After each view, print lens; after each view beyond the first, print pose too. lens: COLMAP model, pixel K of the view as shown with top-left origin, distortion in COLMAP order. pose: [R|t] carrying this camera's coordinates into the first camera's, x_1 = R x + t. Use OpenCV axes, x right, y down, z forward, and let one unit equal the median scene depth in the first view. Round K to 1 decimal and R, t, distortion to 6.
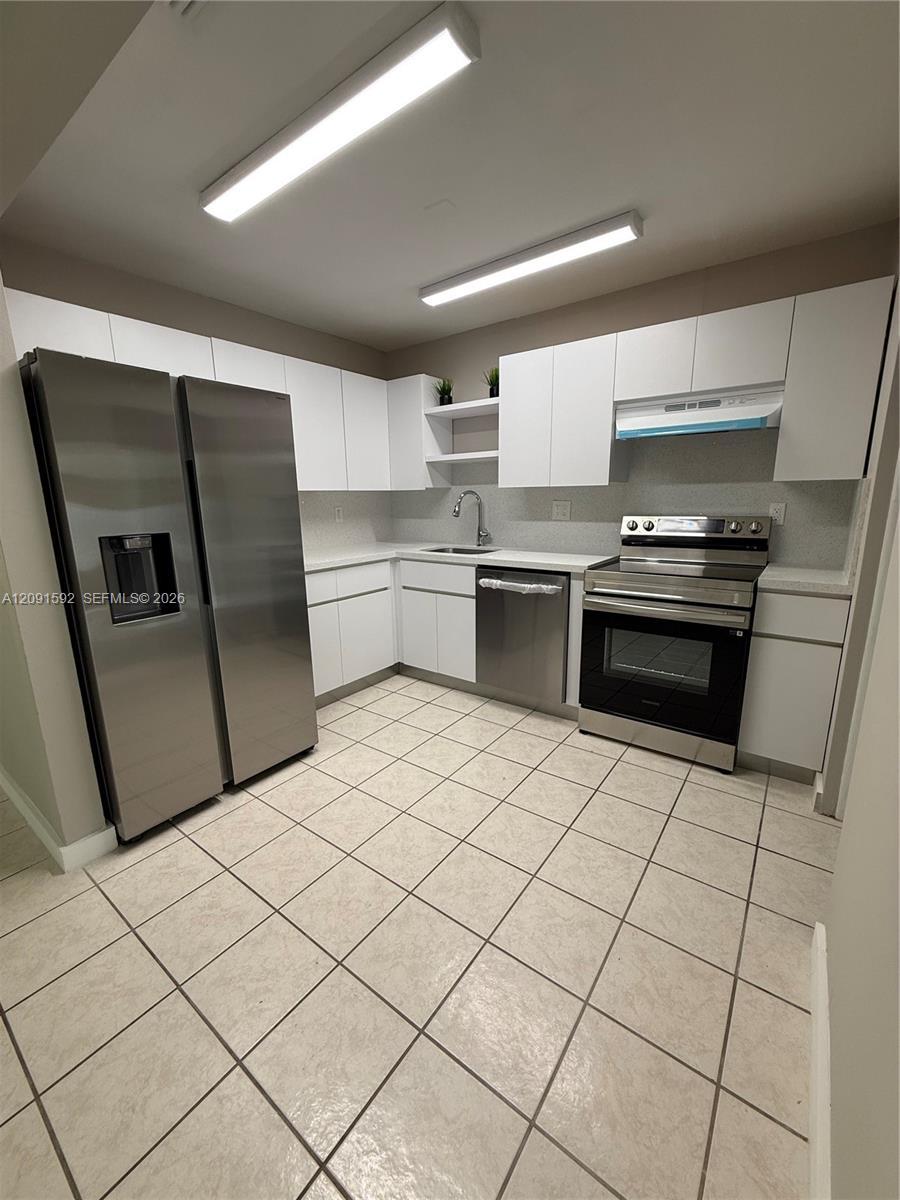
lens RADIAL K [[478.9, 0, 454.2], [0, 478.9, 598.9], [0, 0, 1]] dist [-0.002034, -0.000819]
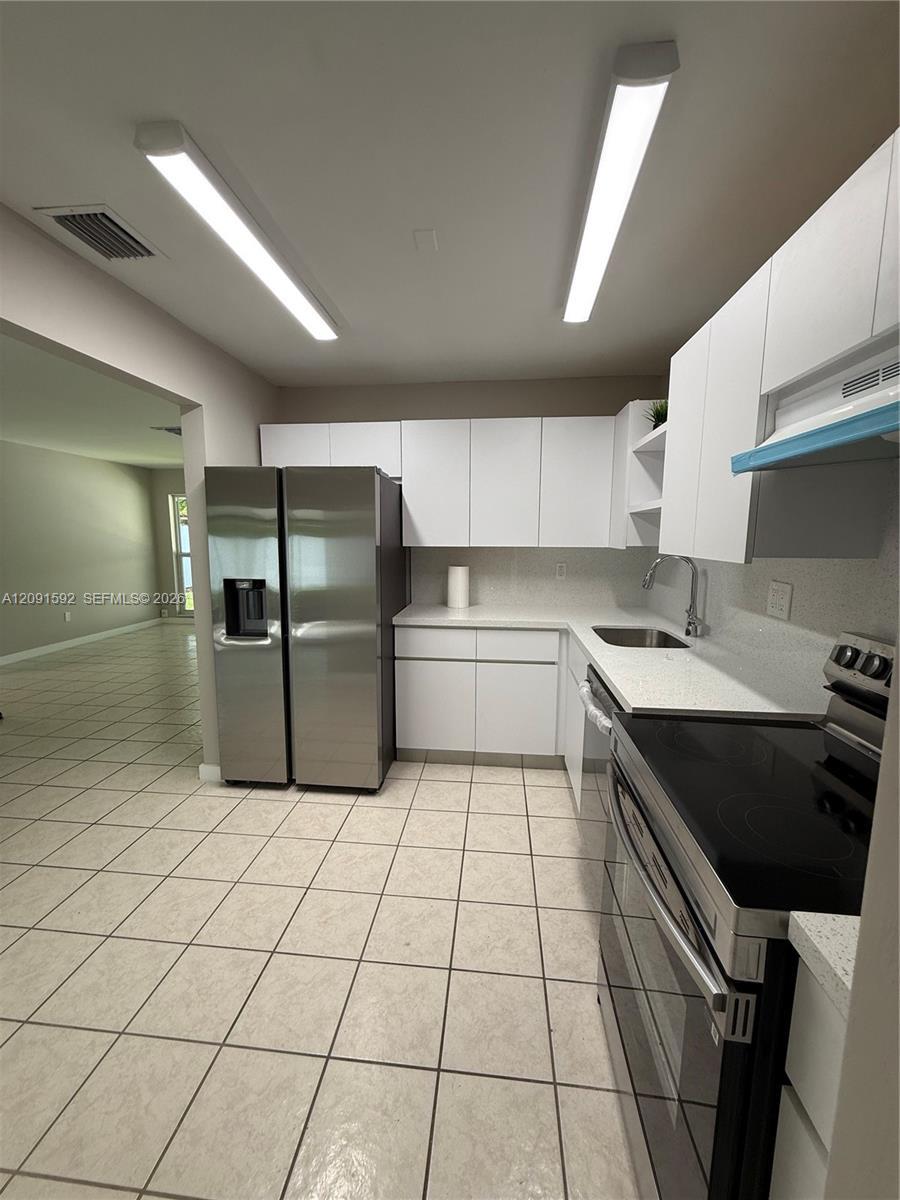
lens RADIAL K [[478.9, 0, 451.9], [0, 478.9, 601.6], [0, 0, 1]] dist [-0.002034, -0.000819]
pose [[0.509084, 0.135218, -0.850029, 0.669587], [-0.193331, 0.980312, 0.040156, -0.182205], [0.838723, 0.143894, 0.525202, 0.564001]]
